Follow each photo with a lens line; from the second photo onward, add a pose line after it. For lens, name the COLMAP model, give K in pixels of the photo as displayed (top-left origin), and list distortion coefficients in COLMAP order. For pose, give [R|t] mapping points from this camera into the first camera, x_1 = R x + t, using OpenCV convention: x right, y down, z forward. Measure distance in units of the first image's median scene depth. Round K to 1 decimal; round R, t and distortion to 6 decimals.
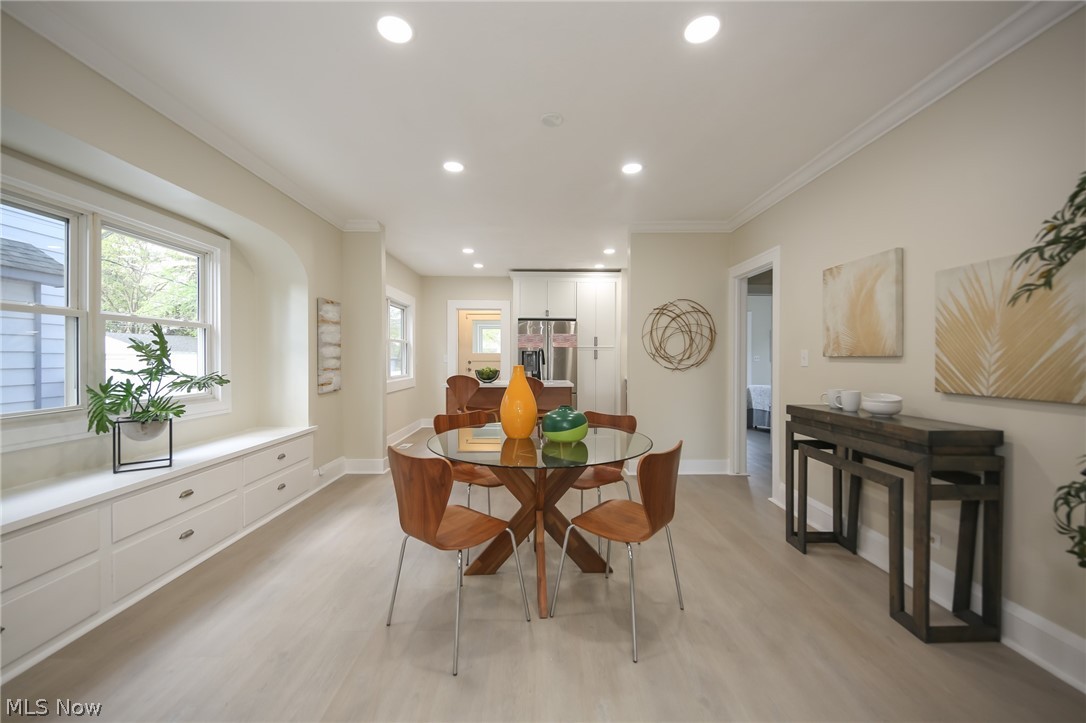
lens RADIAL K [[423.5, 0, 540.8], [0, 423.5, 362.5], [0, 0, 1]] dist [-0.000499, -0.000474]
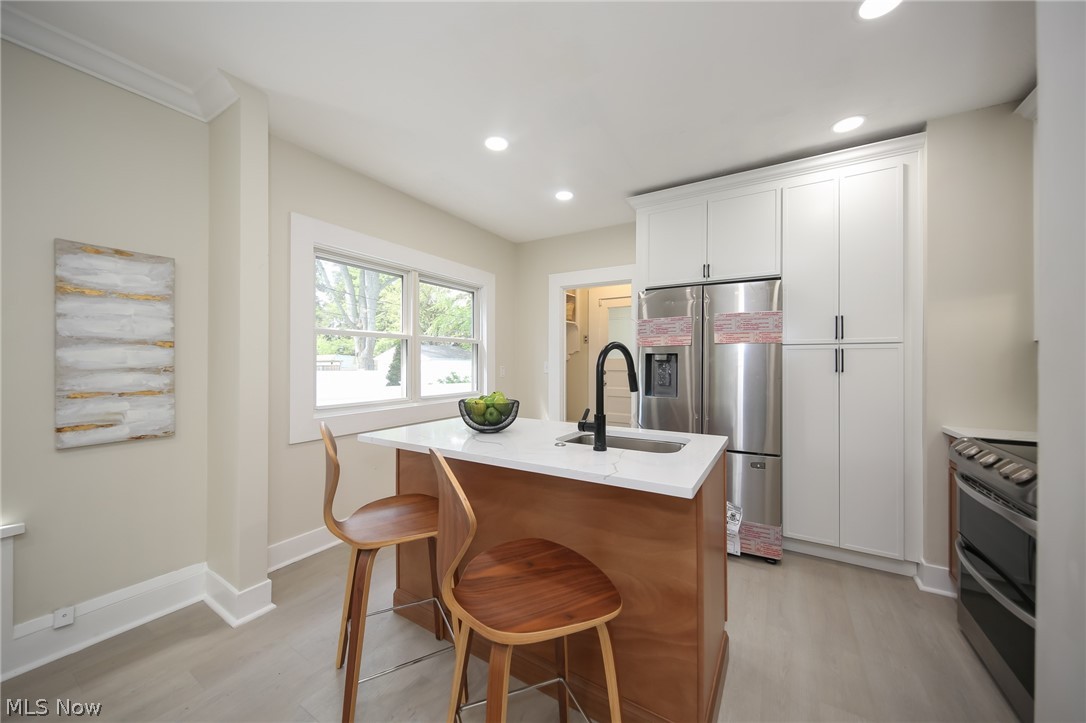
lens RADIAL K [[392.7, 0, 543.0], [0, 392.7, 361.5], [0, 0, 1]] dist [-0.001711, -0.000226]
pose [[0.852230, -0.000146, -0.523167, 0.139278], [-0.007173, 0.999903, -0.011964, -0.018618], [0.523118, 0.013949, 0.852146, 0.872832]]
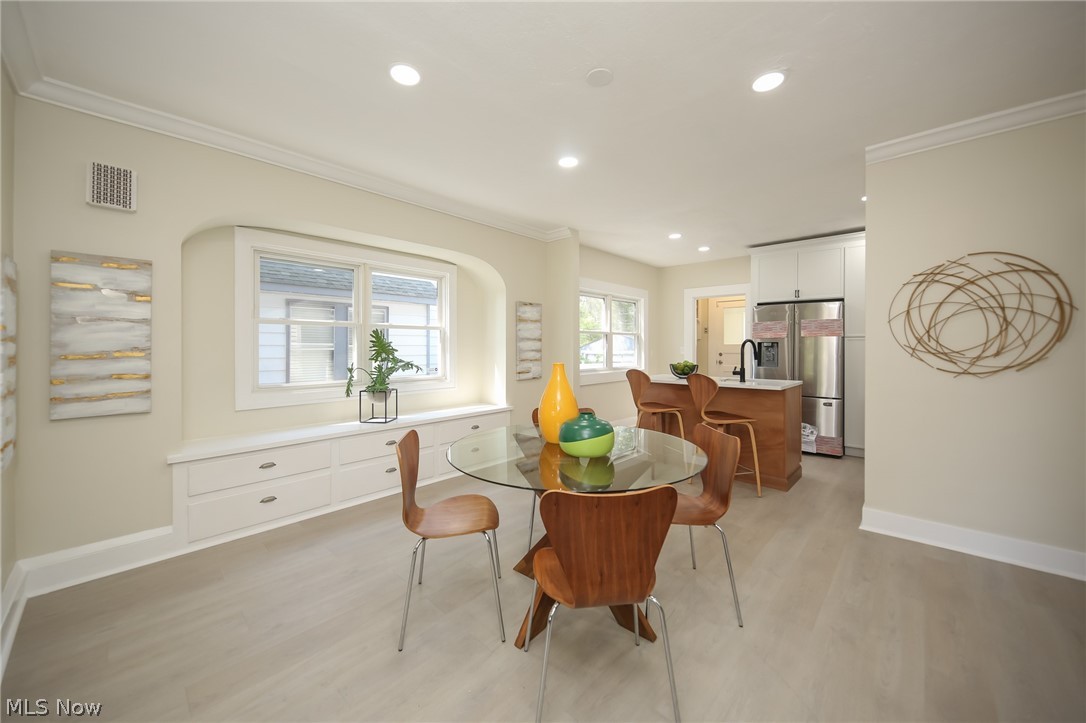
lens RADIAL K [[403.6, 0, 534.2], [0, 403.6, 346.1], [0, 0, 1]] dist [0.017568, -0.008921]
pose [[0.716093, -0.001139, -0.698004, 0.307422], [-0.008483, 0.999911, -0.010334, -0.011921], [0.697953, 0.013321, 0.716019, 0.192783]]
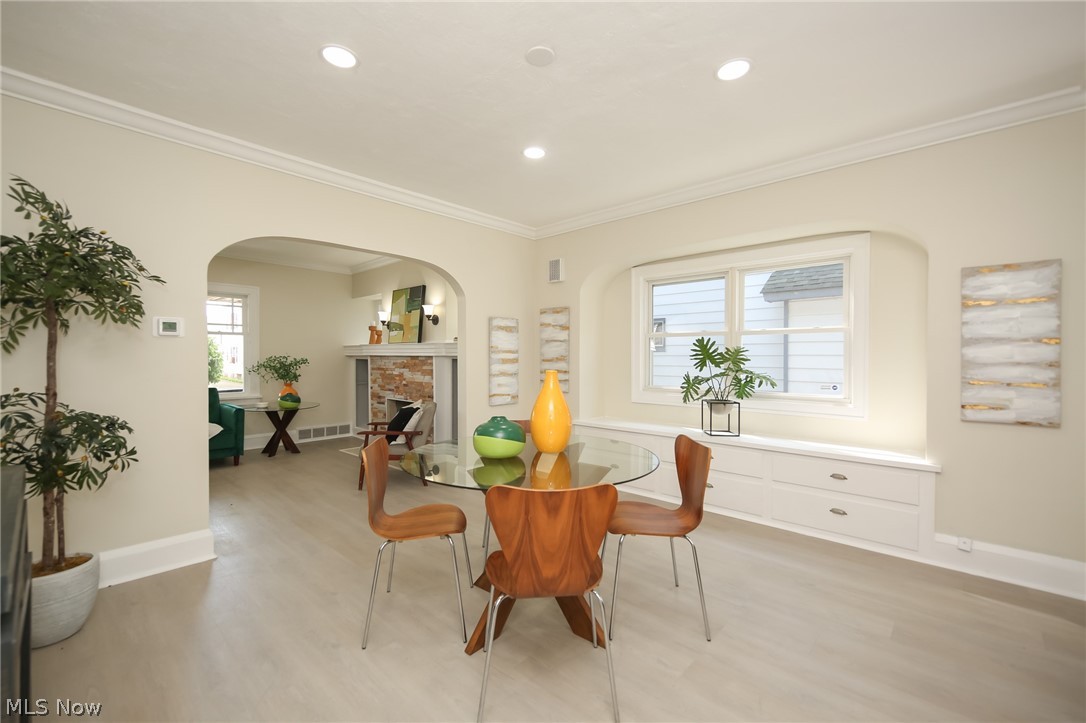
lens RADIAL K [[455.3, 0, 543.0], [0, 455.3, 361.5], [0, 0, 1]] dist [0.009407, 0.000331]
pose [[-0.682865, 0.005613, -0.730523, 0.387416], [-0.012977, 0.999720, 0.019811, -0.018459], [0.730429, 0.023009, -0.682601, 0.964350]]
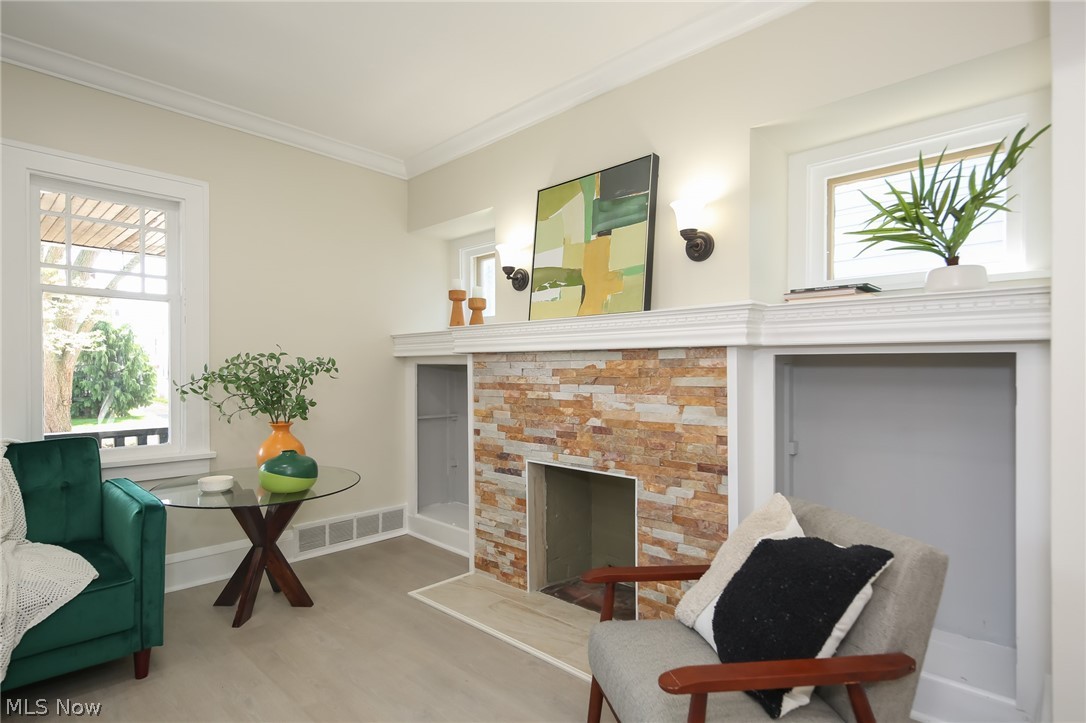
lens RADIAL K [[558.7, 0, 538.2], [0, 558.7, 373.8], [0, 0, 1]] dist [0.000446, 0.000073]
pose [[-0.696666, 0.001208, -0.717395, 0.152926], [-0.011401, 0.999854, 0.012755, 0.017143], [0.717305, 0.017065, -0.696550, 0.083627]]
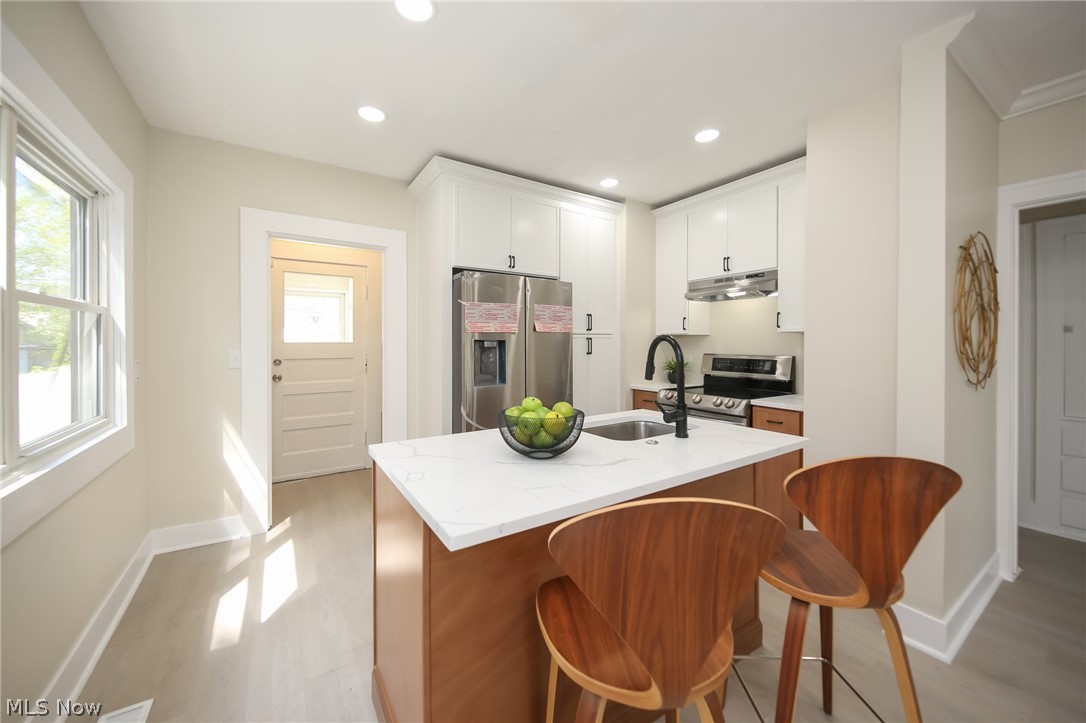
lens RADIAL K [[403.6, 0, 534.2], [0, 403.6, 346.1], [0, 0, 1]] dist [0.017568, -0.008921]
pose [[0.839249, -0.007457, 0.543697, -0.348914], [0.007964, 0.999967, 0.001422, -0.032516], [-0.543690, 0.003136, 0.839281, 0.956180]]
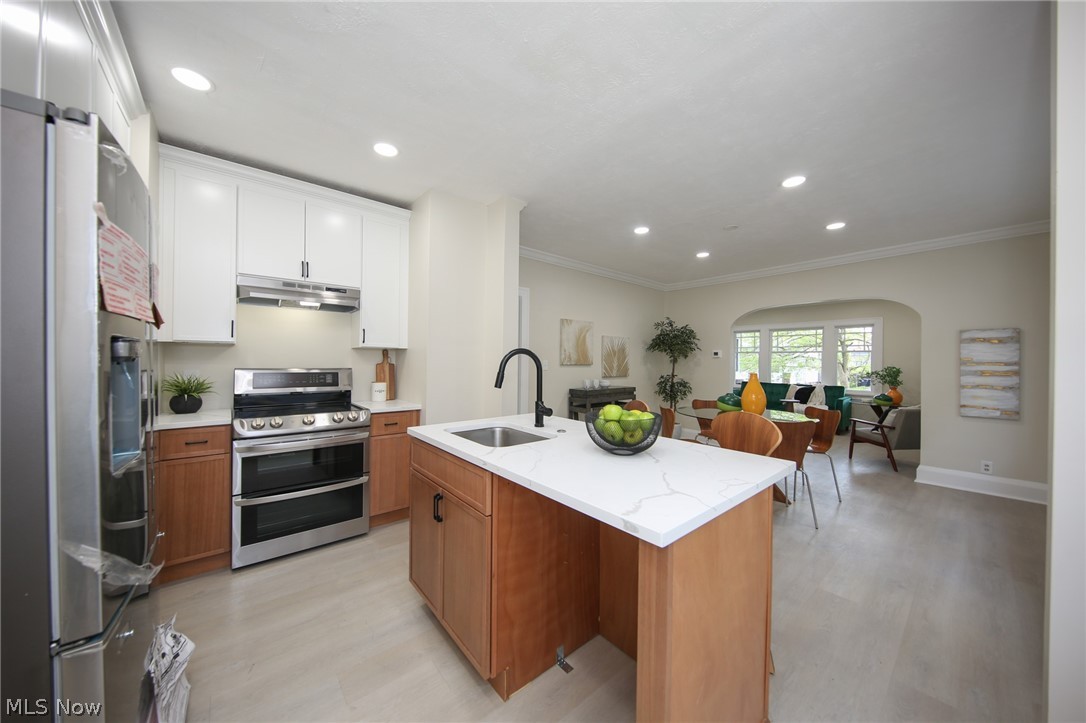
lens RADIAL K [[365.2, 0, 543.8], [0, 365.2, 360.0], [0, 0, 1]] dist [0.017361, -0.006591]
pose [[-0.640827, -0.005219, 0.767667, -0.381033], [-0.002069, 0.999985, 0.005071, -0.030666], [-0.767682, 0.001661, -0.640828, 1.525478]]
